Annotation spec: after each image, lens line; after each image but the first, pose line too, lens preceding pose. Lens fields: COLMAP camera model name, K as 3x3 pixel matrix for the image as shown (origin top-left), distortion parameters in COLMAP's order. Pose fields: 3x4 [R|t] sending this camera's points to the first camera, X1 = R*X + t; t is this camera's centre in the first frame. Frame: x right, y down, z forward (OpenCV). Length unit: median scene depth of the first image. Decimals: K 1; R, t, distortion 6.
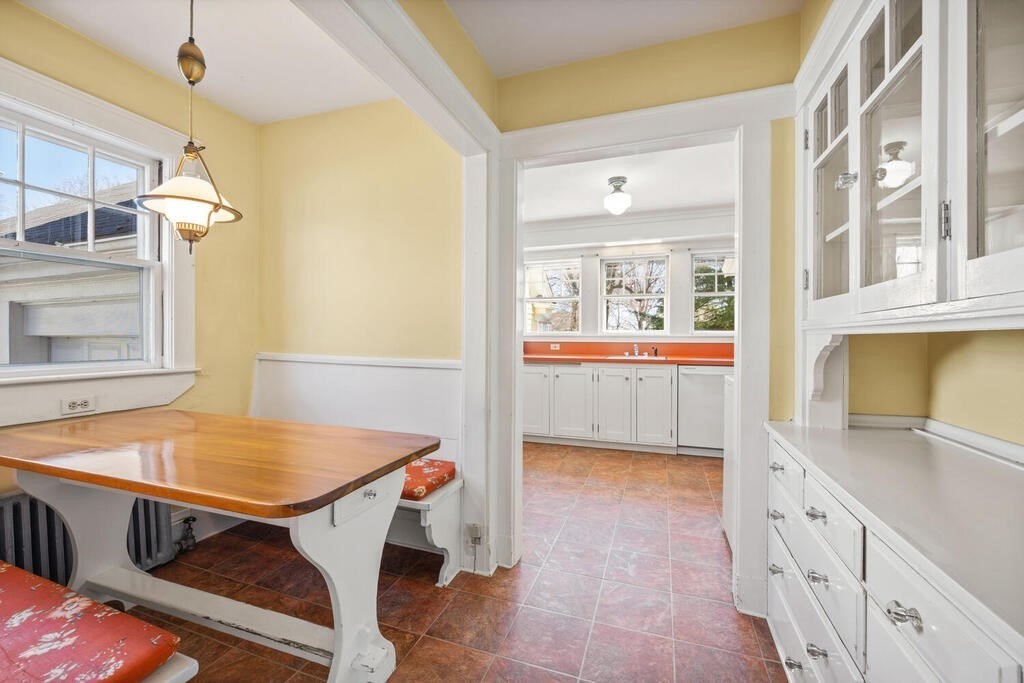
lens RADIAL K [[407.5, 0, 516.1], [0, 407.5, 341.9], [0, 0, 1]] dist [-0.003931, -0.000278]
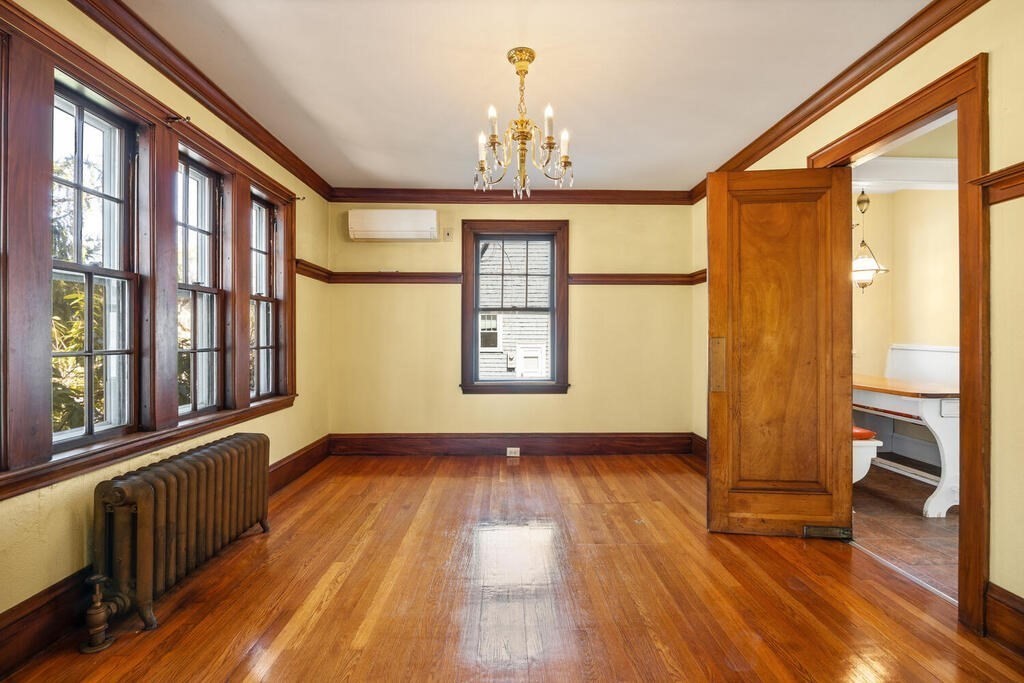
lens RADIAL K [[450.8, 0, 514.3], [0, 450.8, 336.3], [0, 0, 1]] dist [-0.011061, -0.002215]
pose [[0.334302, -0.002056, -0.942464, 0.790007], [-0.007241, 0.999963, -0.004750, 0.030224], [0.942438, 0.008412, 0.334274, -1.493262]]
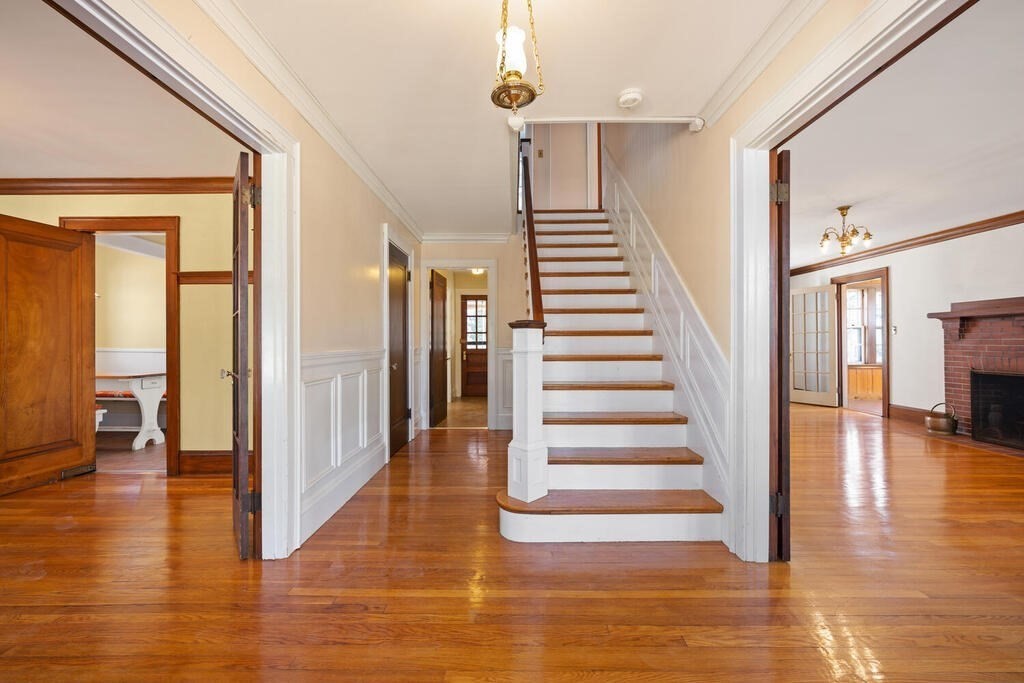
lens RADIAL K [[407.5, 0, 507.2], [0, 407.5, 342.9], [0, 0, 1]] dist [-0.003931, -0.000278]
pose [[0.942534, -0.006091, 0.334056, 1.114513], [0.008712, 0.999942, -0.006347, 0.053864], [-0.333998, 0.008892, 0.942532, -2.751237]]
